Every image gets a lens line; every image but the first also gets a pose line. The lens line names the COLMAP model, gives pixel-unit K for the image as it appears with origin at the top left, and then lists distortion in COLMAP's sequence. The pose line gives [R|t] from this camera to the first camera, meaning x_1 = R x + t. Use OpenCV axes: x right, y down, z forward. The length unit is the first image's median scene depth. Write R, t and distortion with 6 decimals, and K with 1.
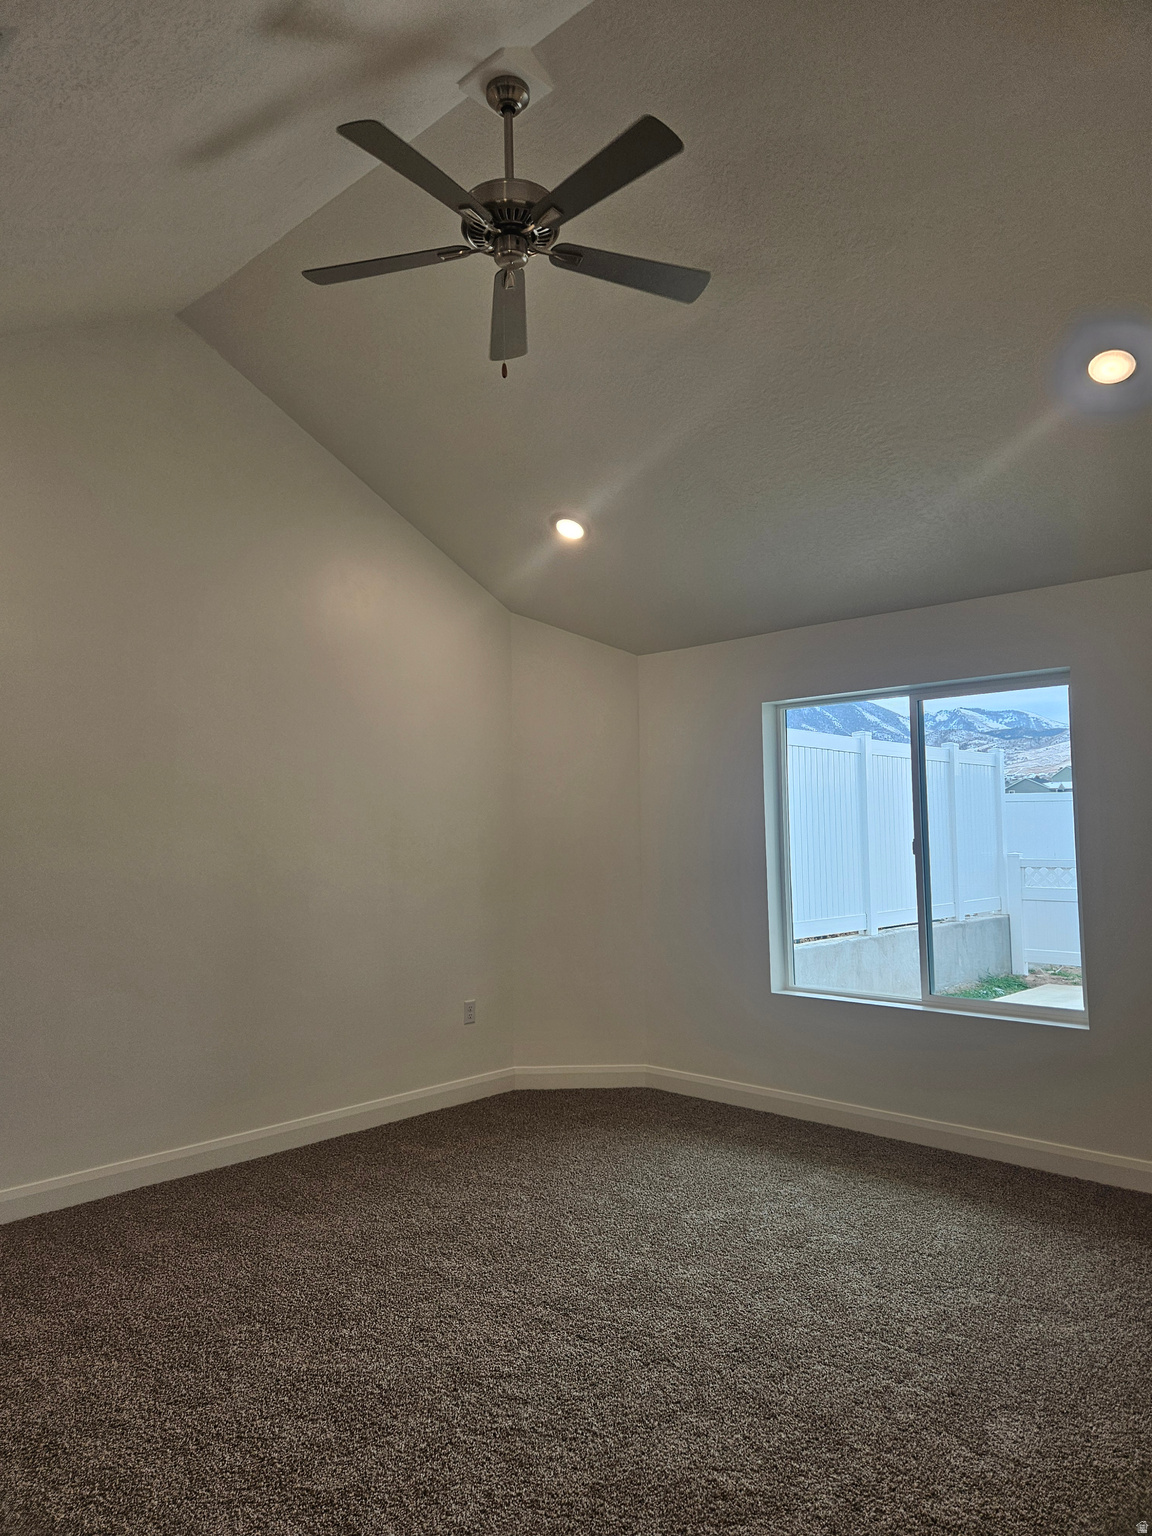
lens RADIAL K [[1036.3, 0, 579.6], [0, 1036.3, 773.7], [0, 0, 1]] dist [0.085081, -0.074258]
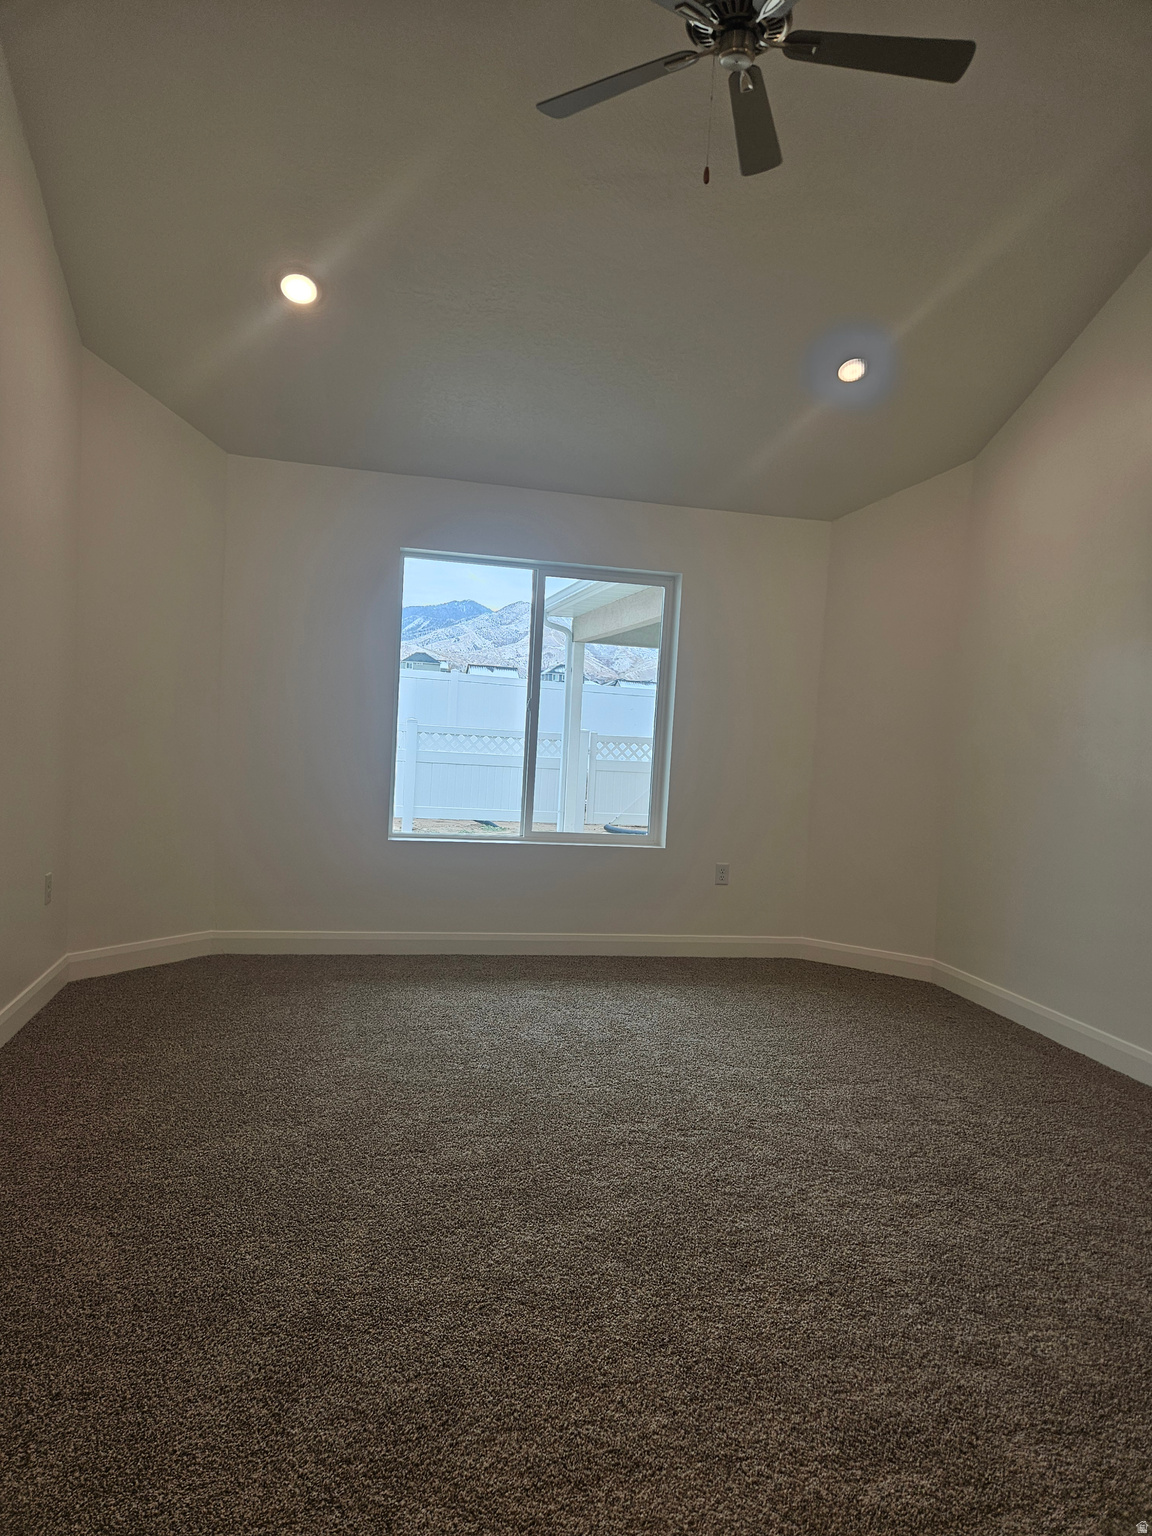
lens RADIAL K [[1036.3, 0, 579.6], [0, 1036.3, 773.7], [0, 0, 1]] dist [0.085081, -0.074258]
pose [[0.530827, 0.011516, 0.847402, -0.608005], [-0.122372, 0.990470, 0.063196, 0.066880], [-0.838598, -0.137245, 0.527178, 0.349317]]
